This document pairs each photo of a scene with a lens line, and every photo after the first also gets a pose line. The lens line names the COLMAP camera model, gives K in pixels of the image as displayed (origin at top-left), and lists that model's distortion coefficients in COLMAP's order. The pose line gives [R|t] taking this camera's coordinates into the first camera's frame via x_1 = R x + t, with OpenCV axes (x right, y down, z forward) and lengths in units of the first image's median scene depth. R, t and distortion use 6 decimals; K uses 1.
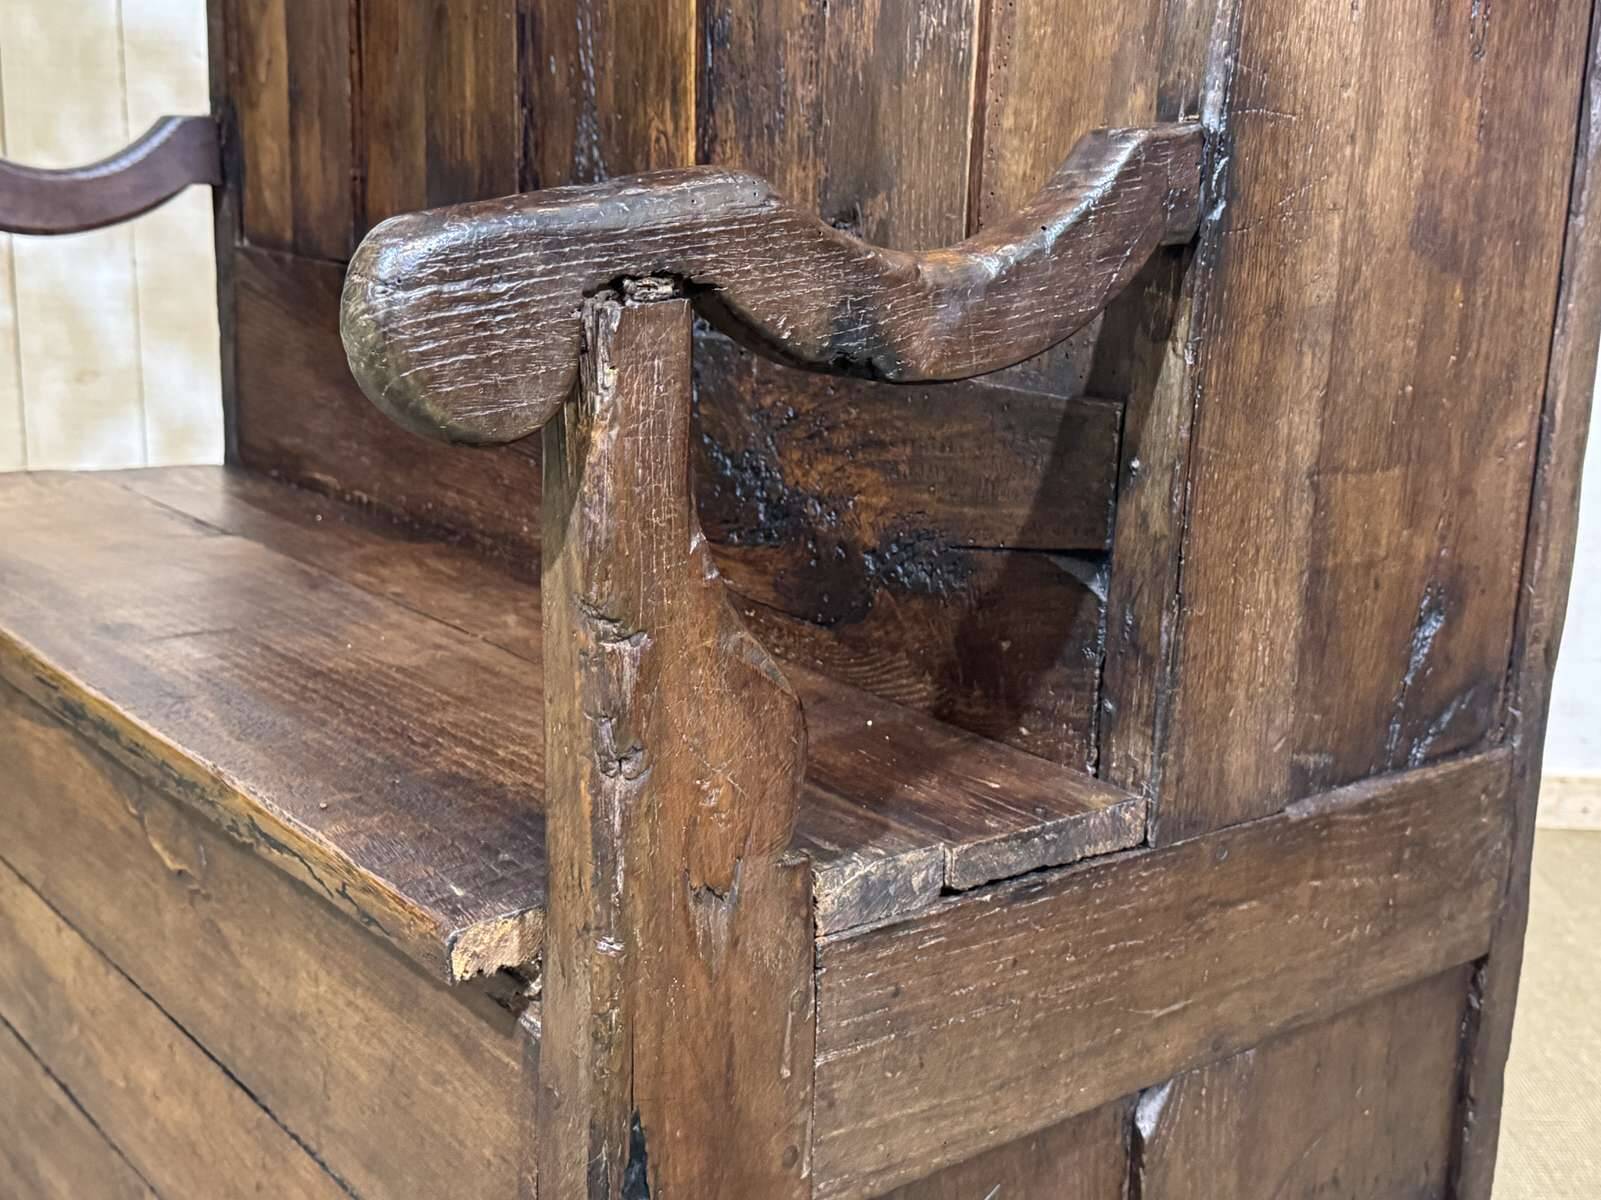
lens RADIAL K [[1957.7, 0, 800.5], [0, 1957.7, 600.0], [0, 0, 1]] dist [0.215791, -0.525282]
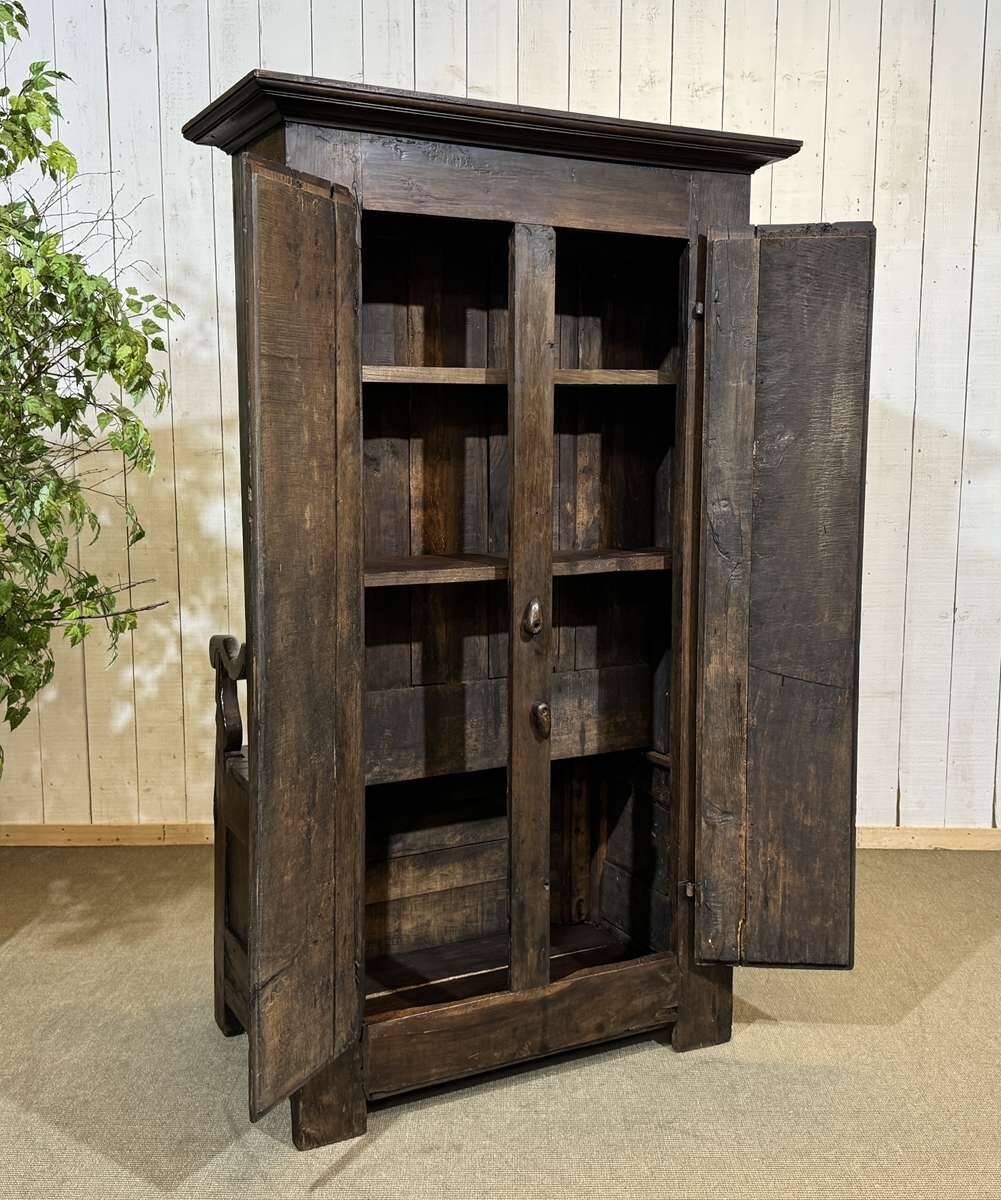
lens RADIAL K [[1254.5, 0, 494.3], [0, 1254.5, 607.3], [0, 0, 1]] dist [0.191340, -0.445059]
pose [[0.999377, -0.033661, -0.010586, 0.057537], [0.032266, 0.993187, -0.111976, -0.043322], [0.014283, 0.111565, 0.993654, -1.650592]]
